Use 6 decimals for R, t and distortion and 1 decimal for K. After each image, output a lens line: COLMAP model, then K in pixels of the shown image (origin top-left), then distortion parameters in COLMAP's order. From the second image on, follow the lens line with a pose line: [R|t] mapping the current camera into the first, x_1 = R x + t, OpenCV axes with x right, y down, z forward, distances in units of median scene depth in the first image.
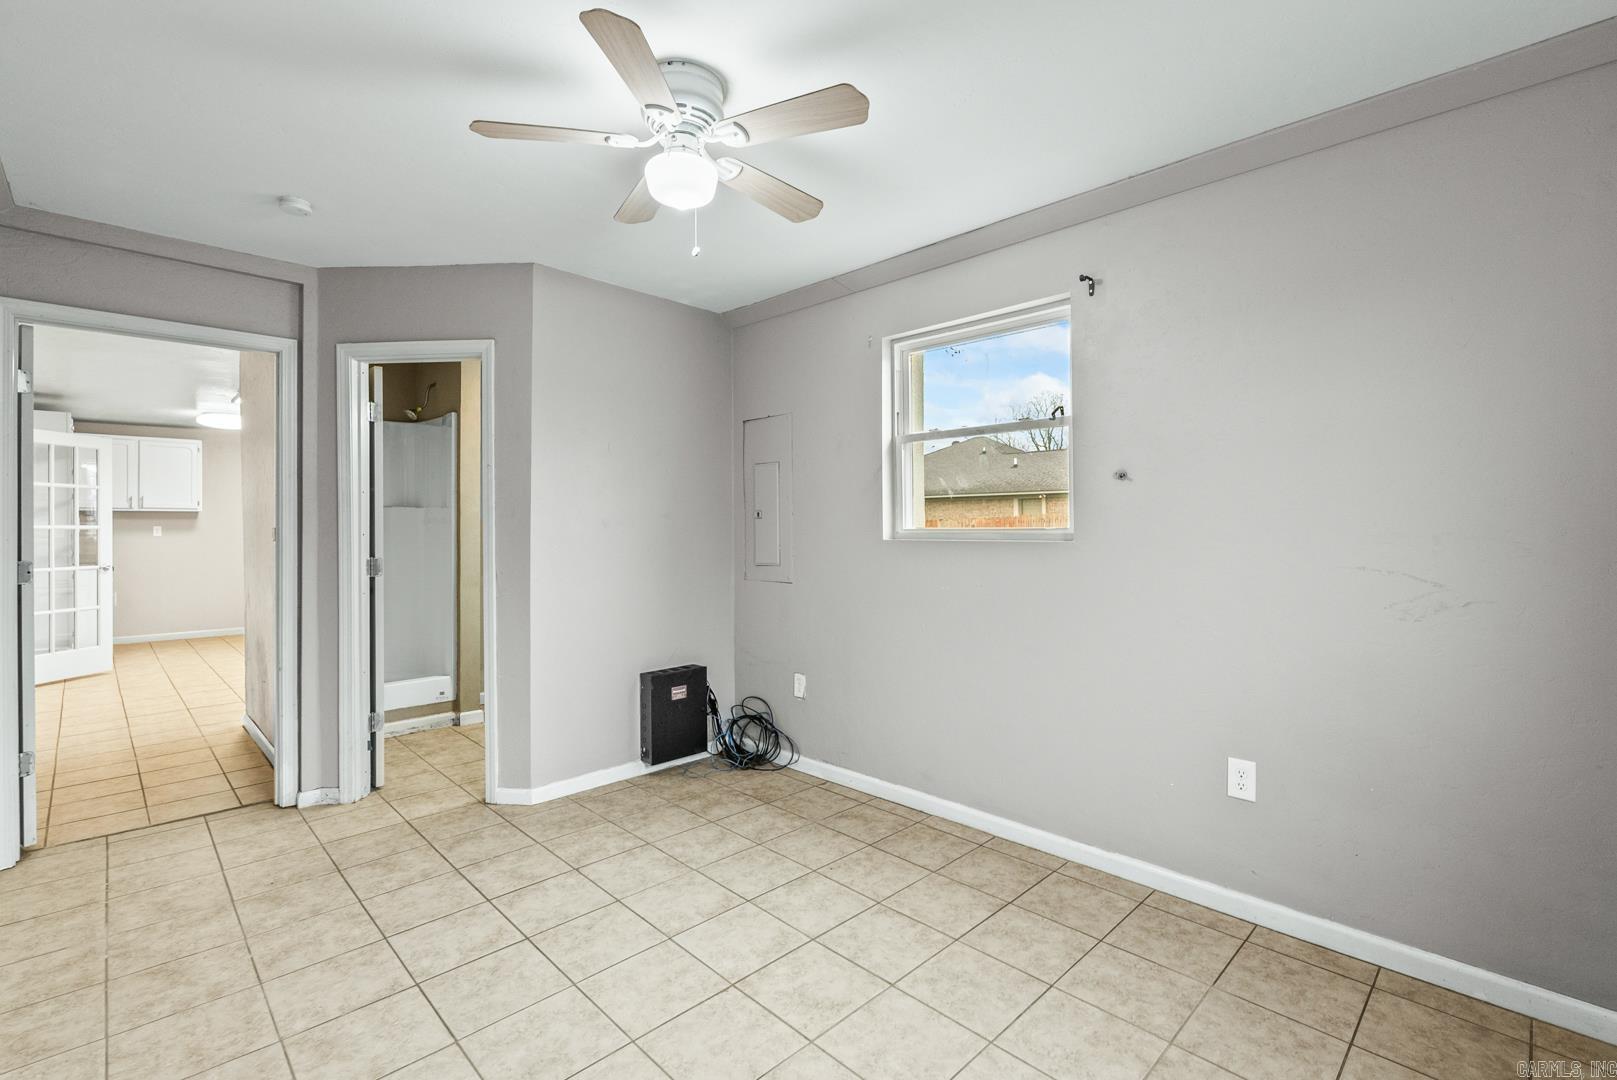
lens RADIAL K [[726.2, 0, 813.3], [0, 726.2, 540.6], [0, 0, 1]] dist [-0.007734, -0.000129]
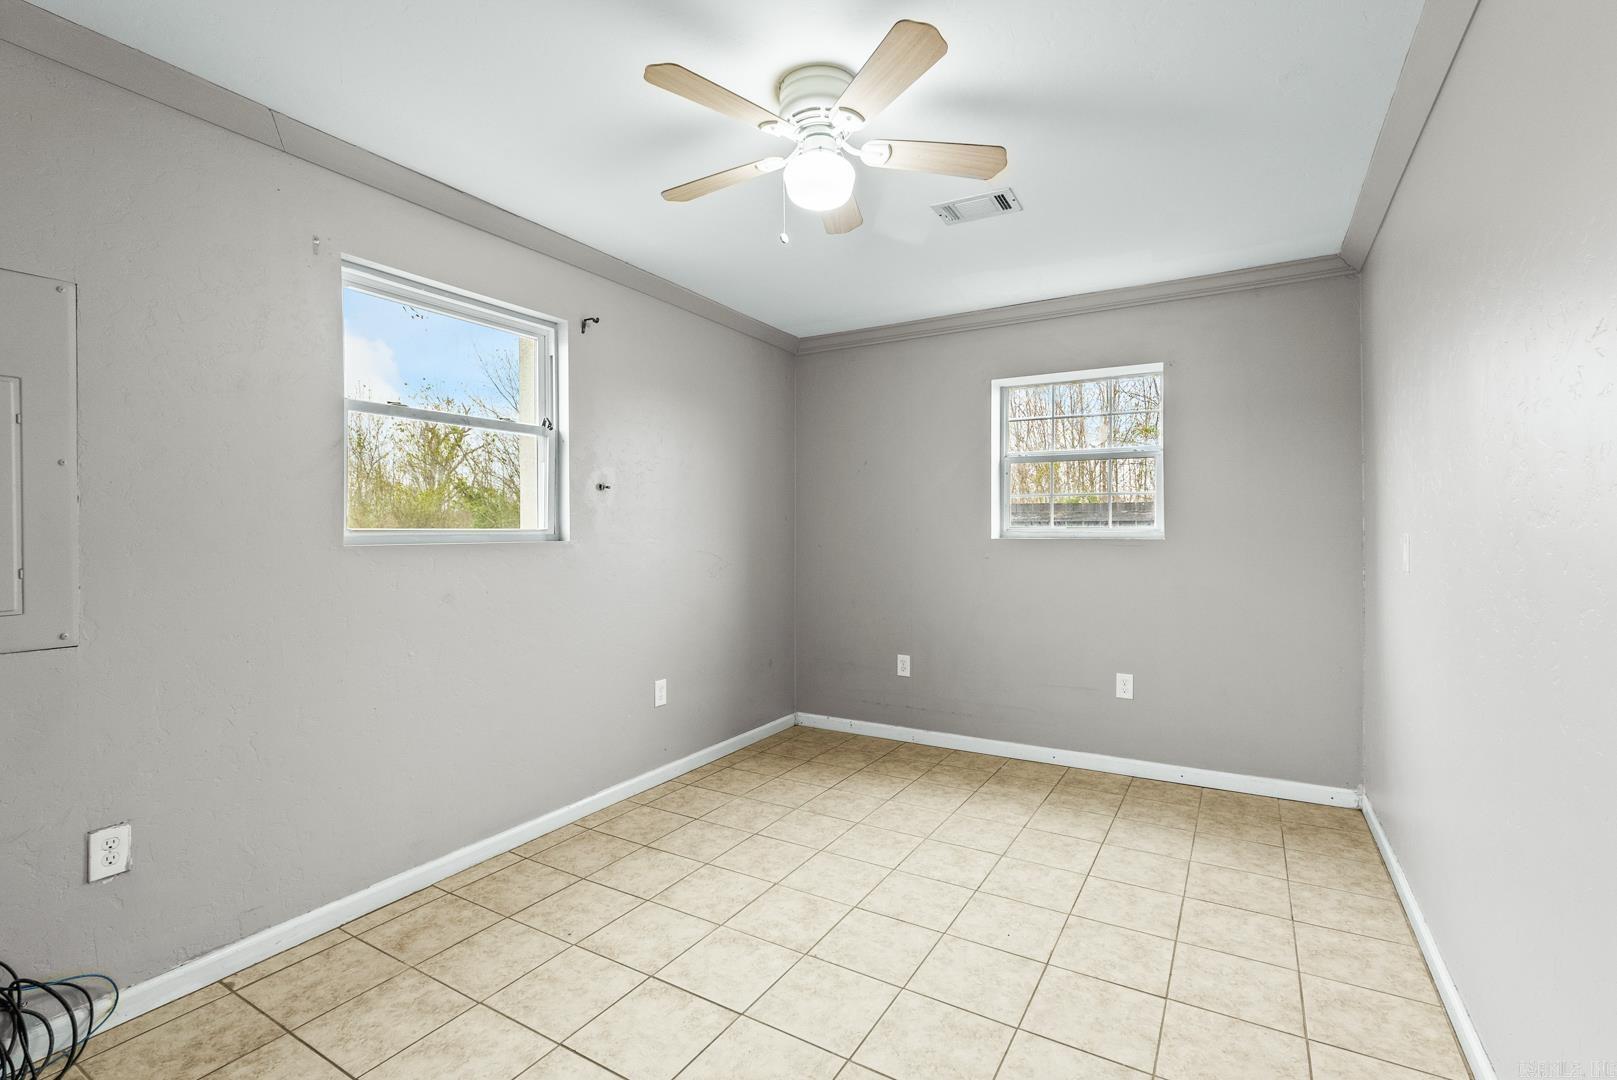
lens RADIAL K [[726.2, 0, 813.3], [0, 726.2, 540.6], [0, 0, 1]] dist [-0.007734, -0.000129]
pose [[-0.257053, -0.007076, 0.966372, -0.934952], [0.024420, 0.999606, 0.013815, -0.006146], [-0.966089, 0.027150, -0.256779, 1.024010]]
